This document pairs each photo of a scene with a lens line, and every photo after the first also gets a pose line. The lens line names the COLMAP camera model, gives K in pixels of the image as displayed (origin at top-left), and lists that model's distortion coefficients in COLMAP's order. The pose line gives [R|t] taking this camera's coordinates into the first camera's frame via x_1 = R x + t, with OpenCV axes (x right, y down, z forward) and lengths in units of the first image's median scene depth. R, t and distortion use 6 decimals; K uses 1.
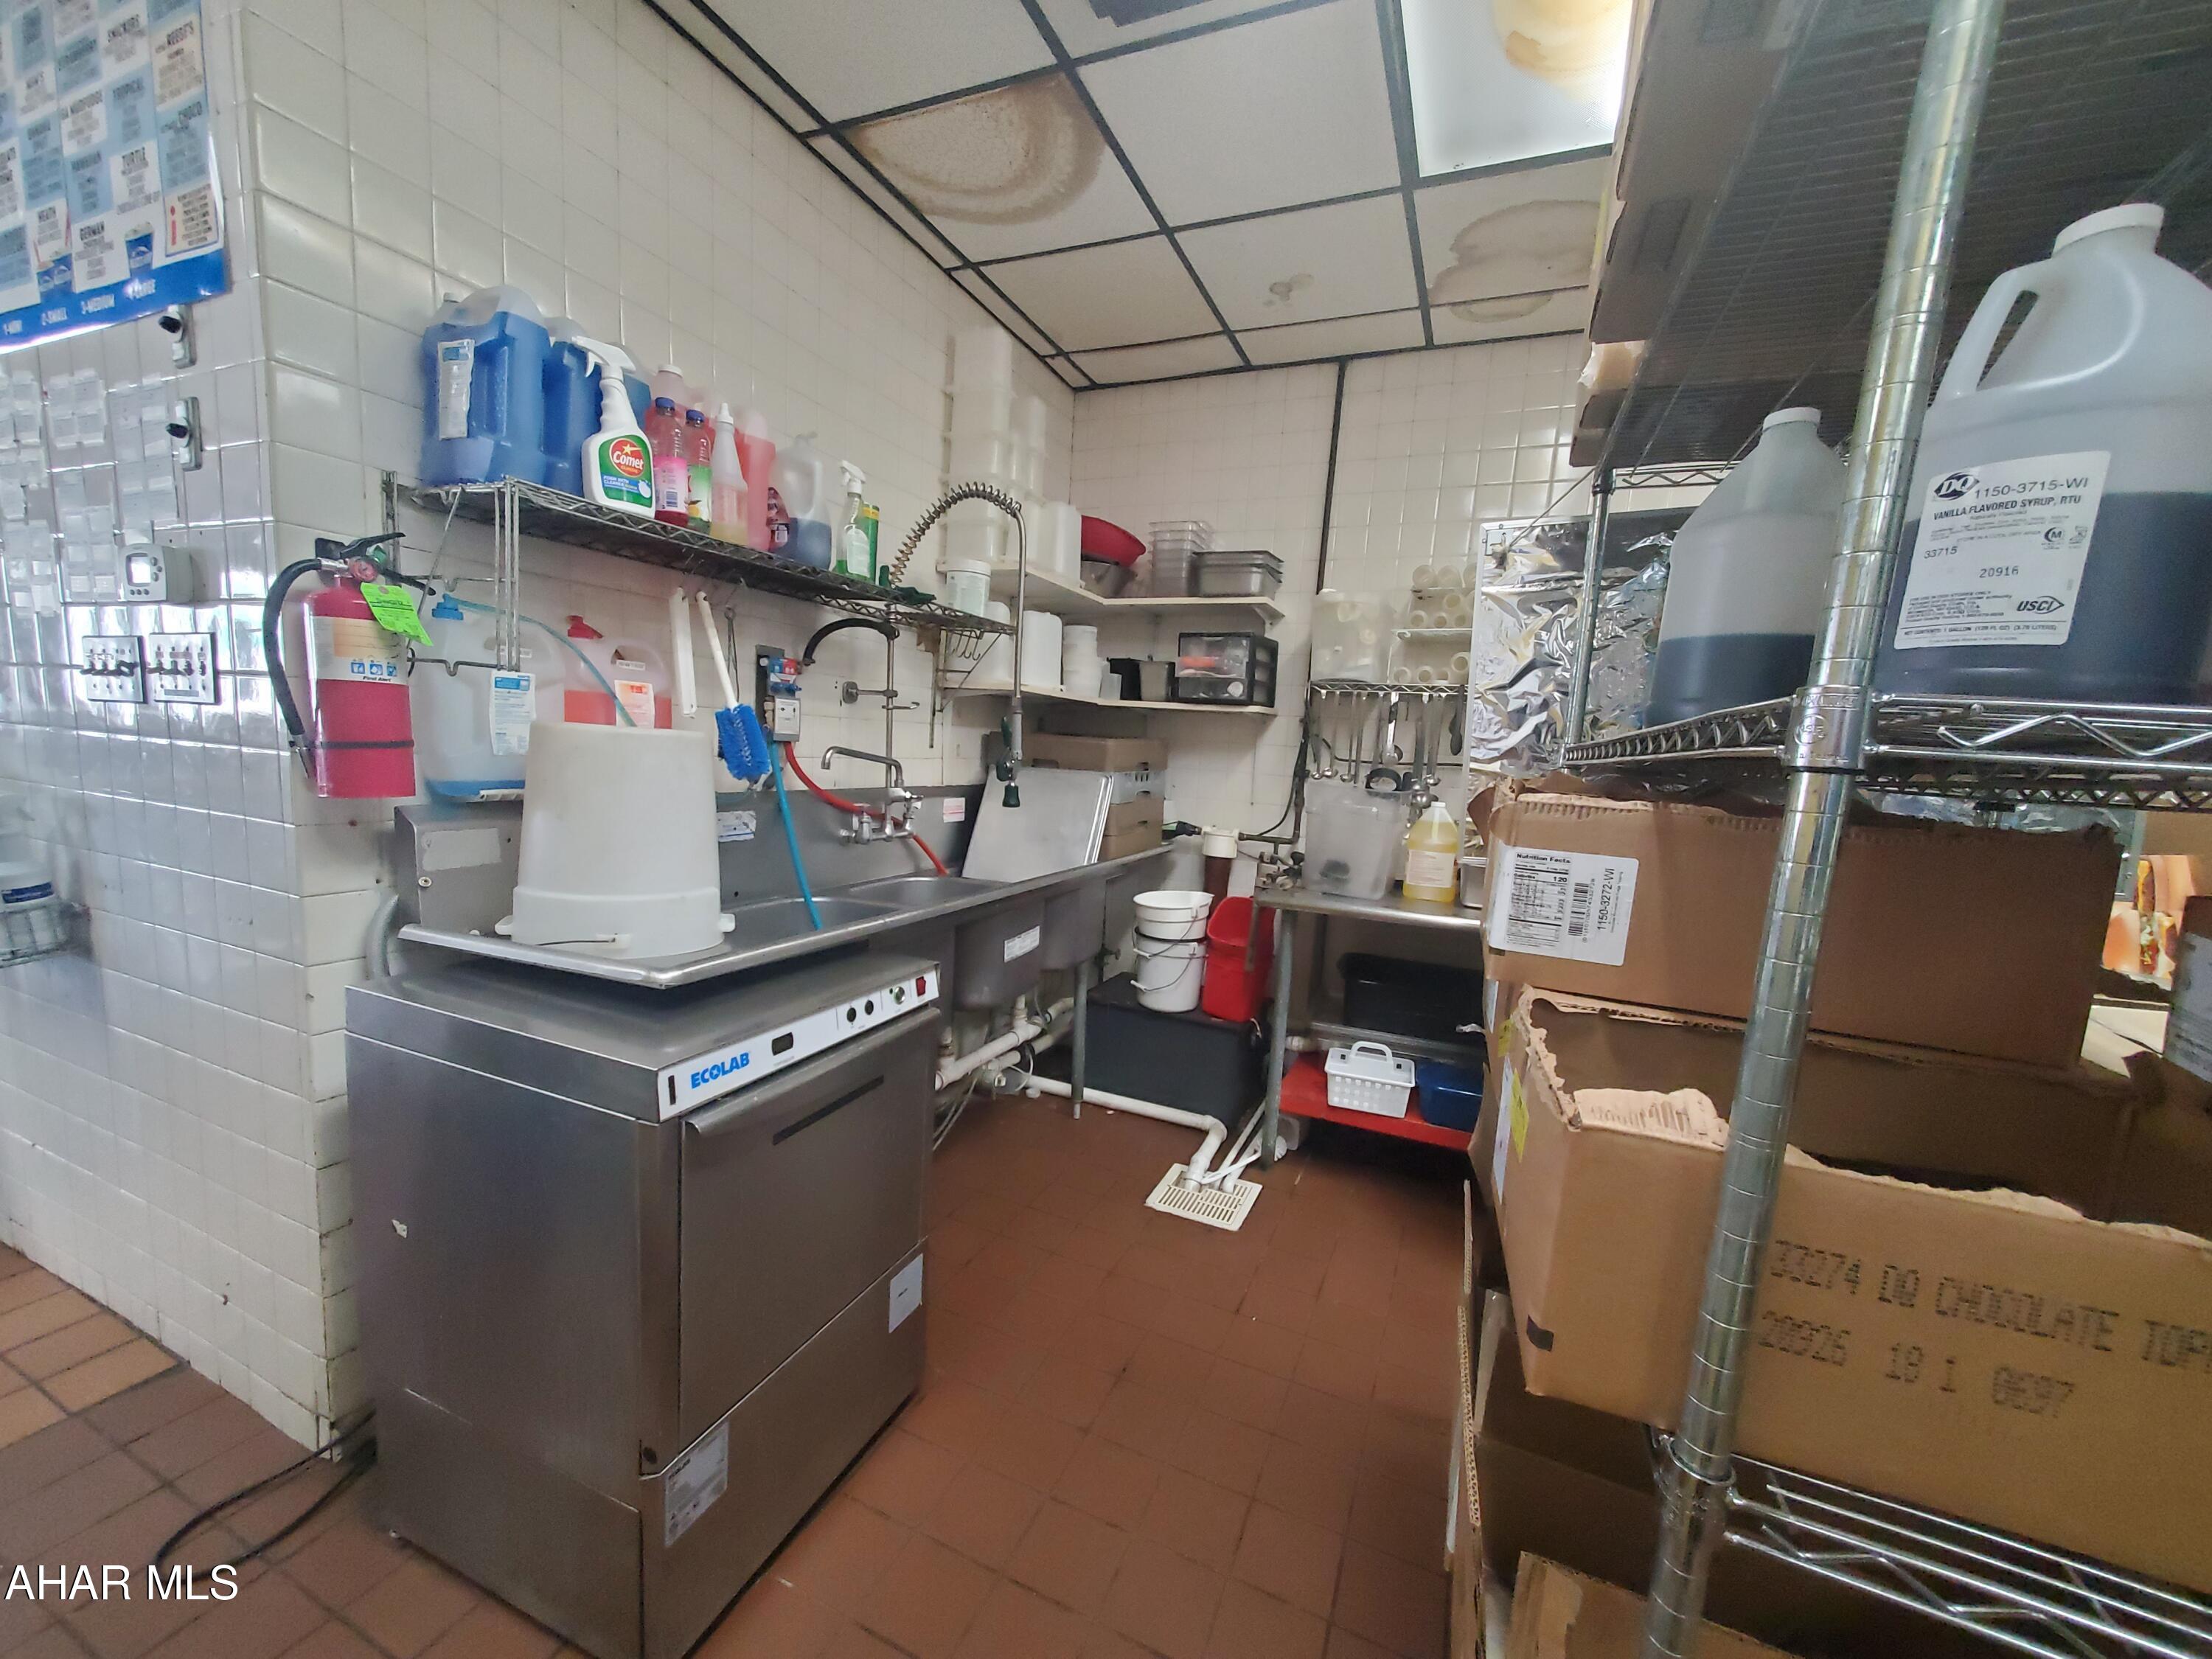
lens RADIAL K [[861.4, 0, 1093.8], [0, 861.4, 850.5], [0, 0, 1]] dist [0.000004, -0.001450]
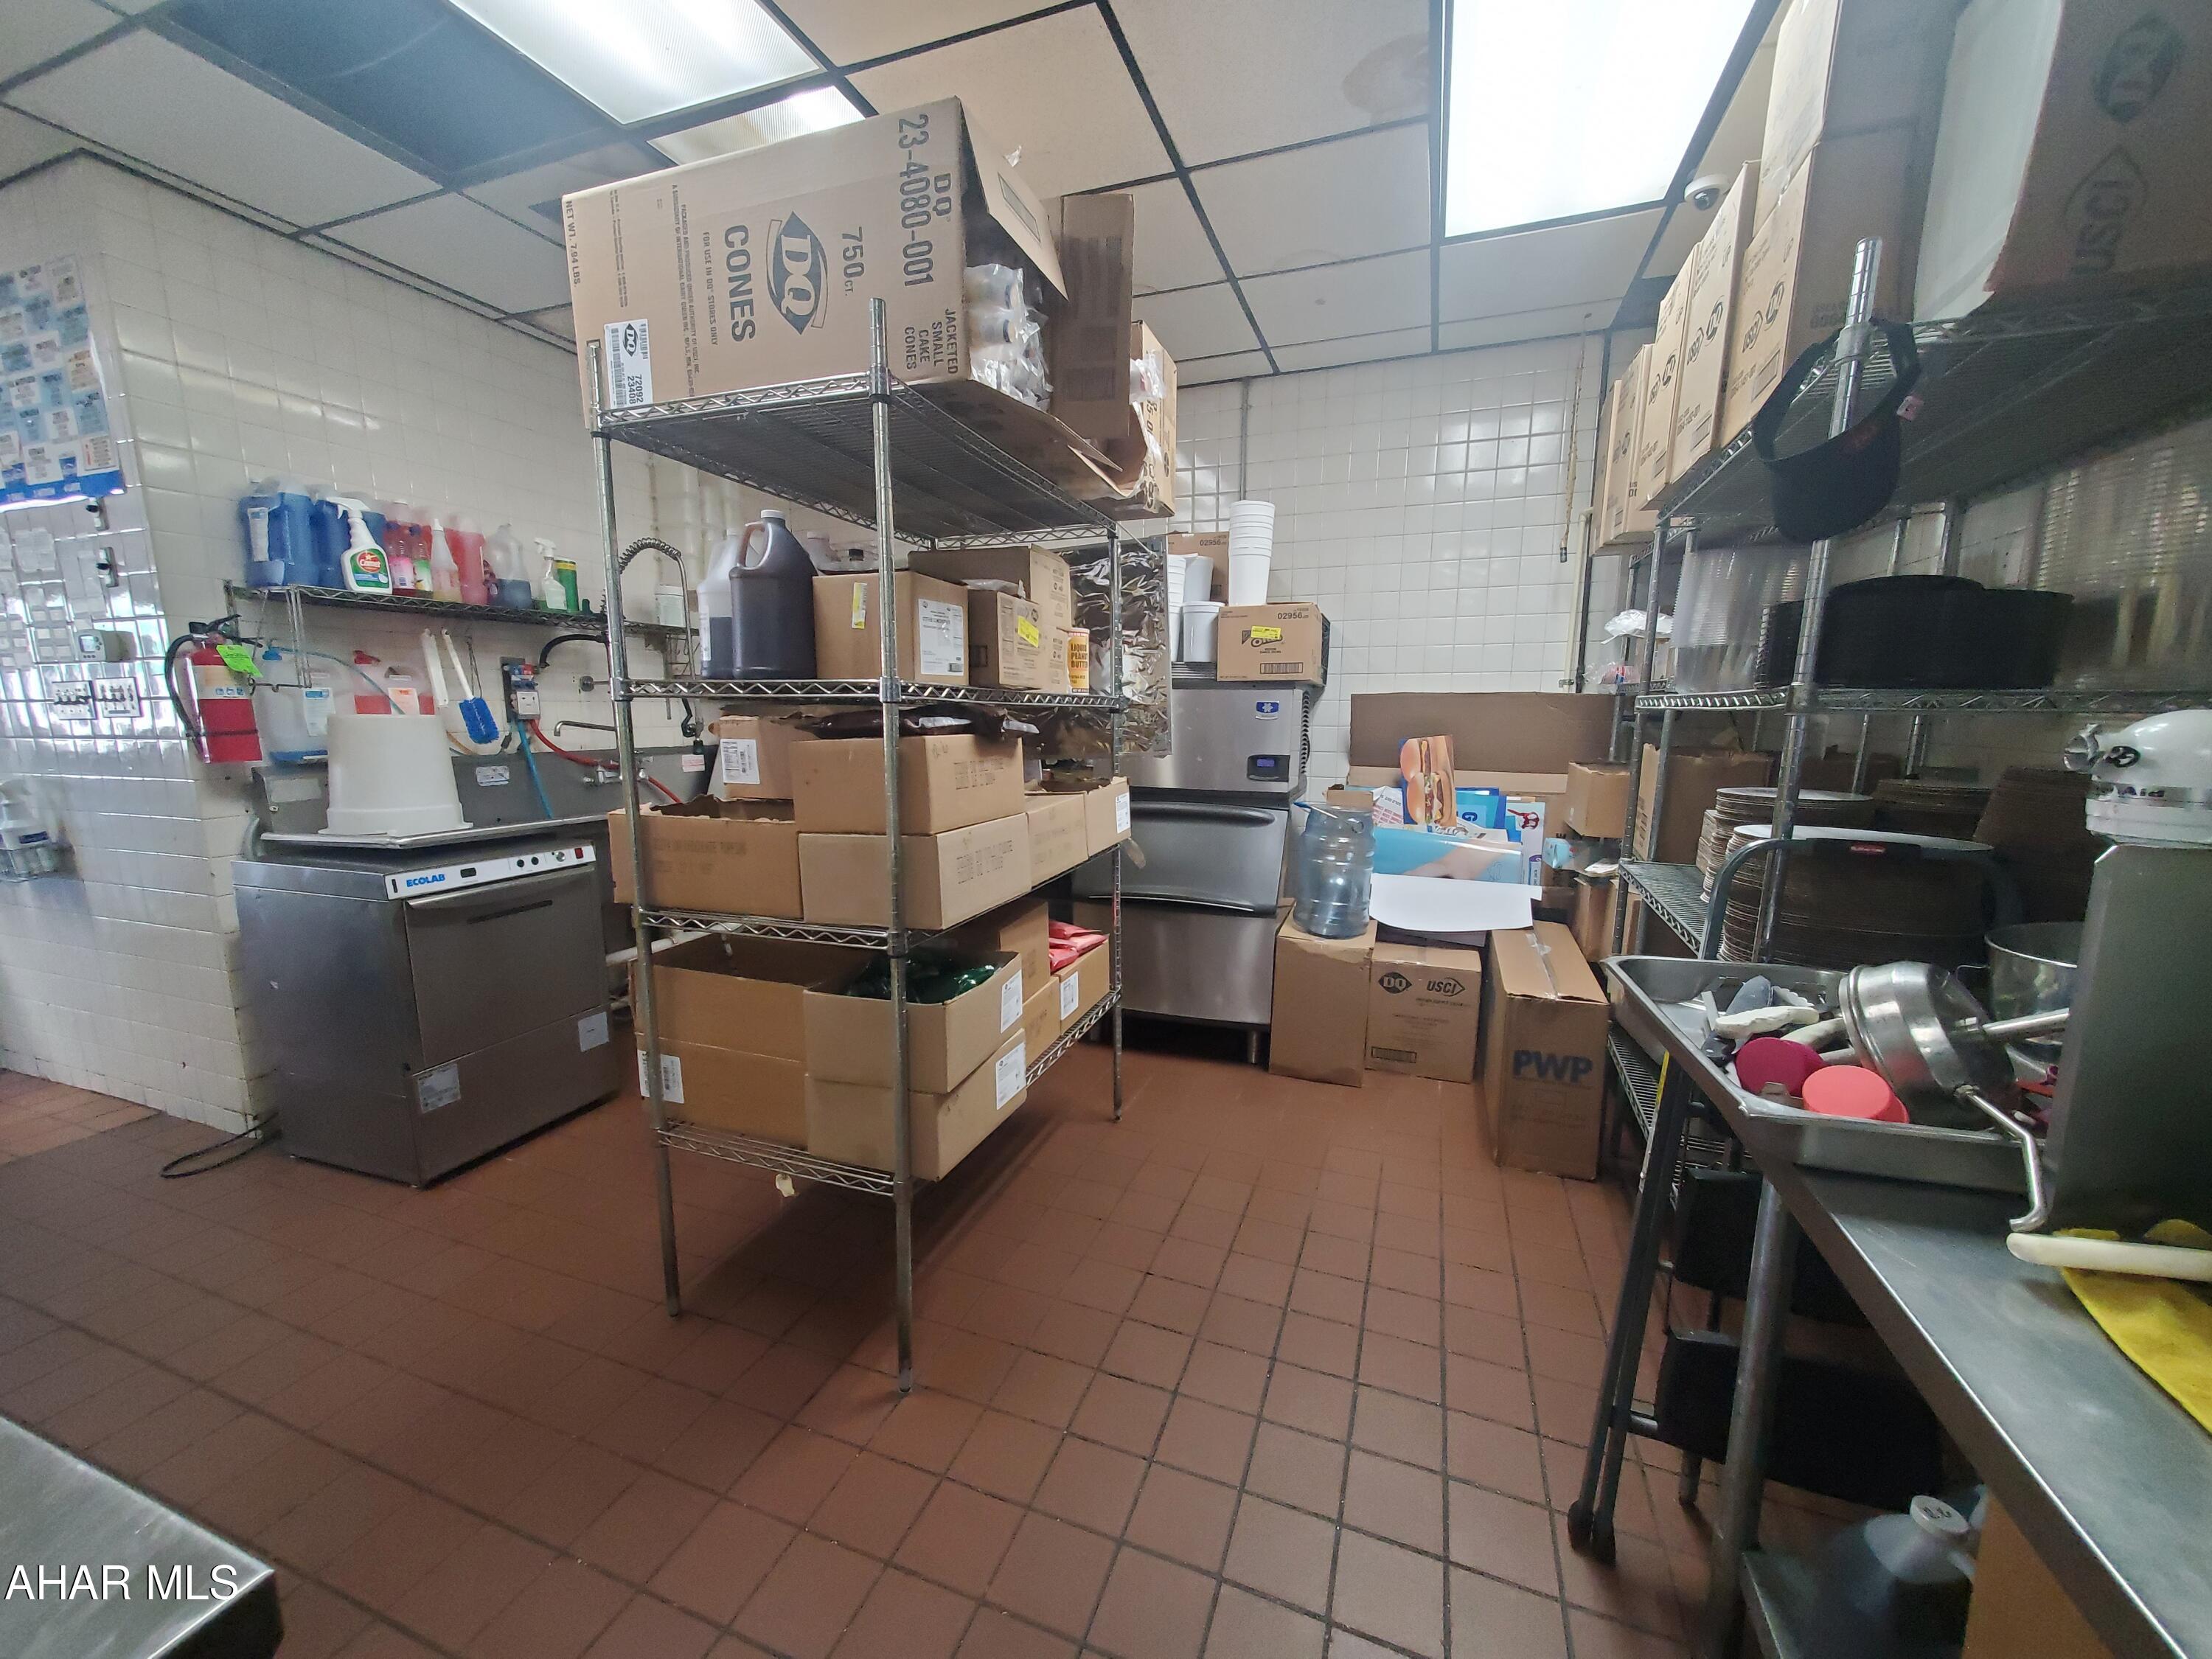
lens RADIAL K [[861.4, 0, 1091.0], [0, 861.4, 849.9], [0, 0, 1]] dist [0.000004, -0.001450]
pose [[0.996250, -0.071193, 0.049177, 0.813631], [0.069253, 0.996793, 0.040087, 0.165342], [-0.051874, -0.036531, 0.997985, -0.868300]]
